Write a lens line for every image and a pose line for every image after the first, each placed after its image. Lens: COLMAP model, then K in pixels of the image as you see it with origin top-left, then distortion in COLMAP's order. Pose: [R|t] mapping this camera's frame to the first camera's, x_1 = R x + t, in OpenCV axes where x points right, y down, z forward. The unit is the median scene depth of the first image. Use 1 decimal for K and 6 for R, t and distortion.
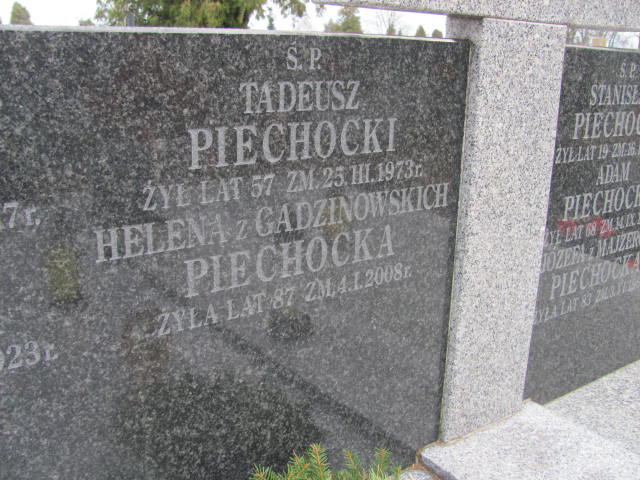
lens RADIAL K [[666.3, 0, 320.0], [0, 666.3, 240.0], [0, 0, 1]] dist [-0.228369, 0.282906]
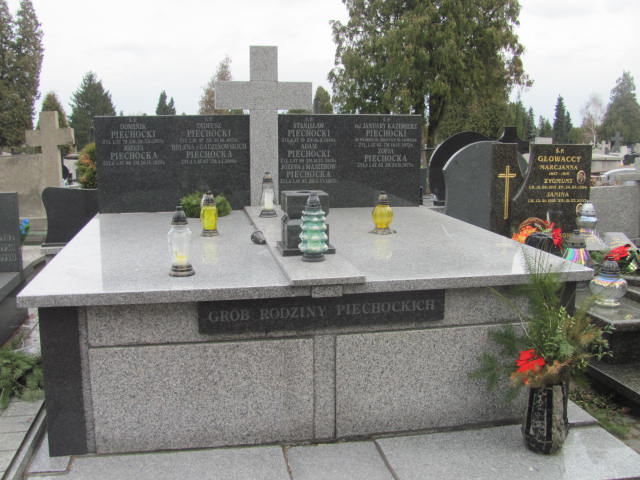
lens RADIAL K [[678.5, 0, 320.4], [0, 678.5, 253.8], [0, 0, 1]] dist [-0.212069, 0.290999]
pose [[0.913879, 0.054111, -0.402364, 2.766782], [-0.094124, 0.992314, -0.080333, 1.075637], [0.394924, 0.111287, 0.911949, -3.243482]]
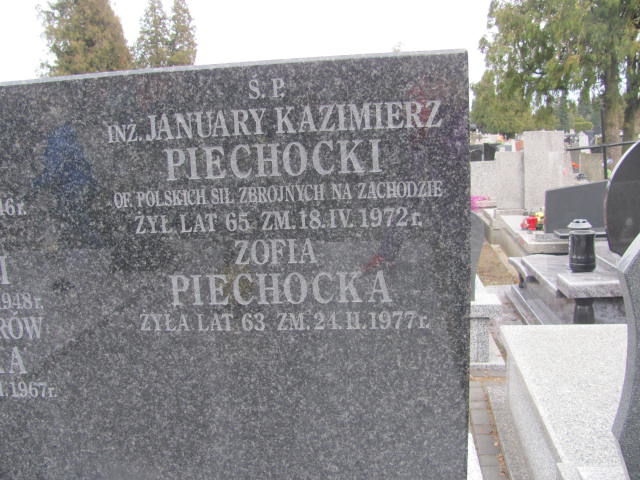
lens RADIAL K [[666.3, 0, 320.0], [0, 666.3, 240.0], [0, 0, 1]] dist [-0.228369, 0.282906]
pose [[0.754078, 0.059495, -0.654085, 1.782583], [-0.120200, 0.991570, -0.048383, -0.160506], [0.645692, 0.115105, 0.754872, 0.924691]]
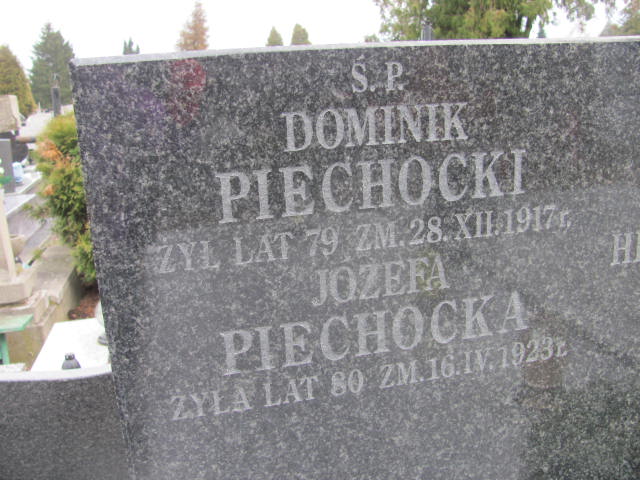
lens RADIAL K [[678.5, 0, 320.4], [0, 678.5, 253.8], [0, 0, 1]] dist [-0.212069, 0.290999]
pose [[0.929542, 0.035512, -0.367001, -0.279289], [-0.036221, 0.999332, 0.004957, 0.020104], [0.366932, 0.008686, 0.930207, -0.104632]]
